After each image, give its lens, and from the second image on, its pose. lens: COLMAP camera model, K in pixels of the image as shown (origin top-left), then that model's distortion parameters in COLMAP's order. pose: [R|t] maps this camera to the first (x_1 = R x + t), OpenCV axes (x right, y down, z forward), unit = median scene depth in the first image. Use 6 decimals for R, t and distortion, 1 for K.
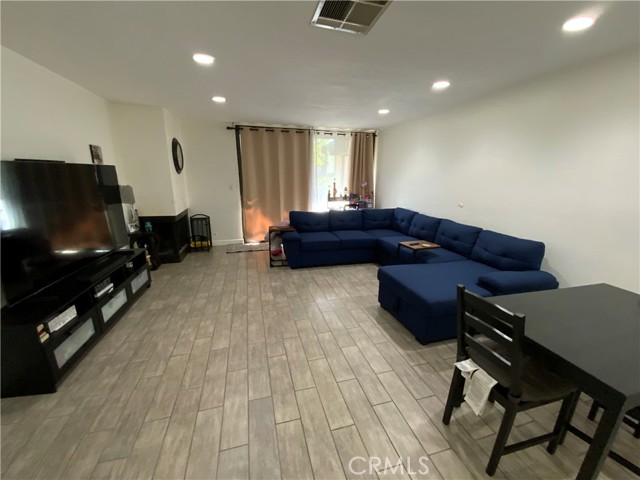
lens RADIAL K [[259.8, 0, 323.3], [0, 259.8, 240.3], [0, 0, 1]] dist [-0.004428, -0.002078]
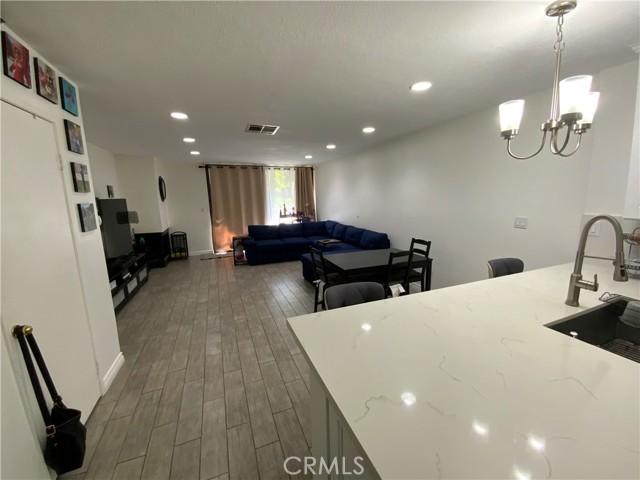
lens RADIAL K [[259.8, 0, 326.5], [0, 259.8, 239.9], [0, 0, 1]] dist [-0.004428, -0.002078]
pose [[0.991811, -0.050560, 0.117276, 0.119909], [0.059170, 0.995710, -0.071139, 0.088149], [-0.113176, 0.077495, 0.990548, -0.420725]]
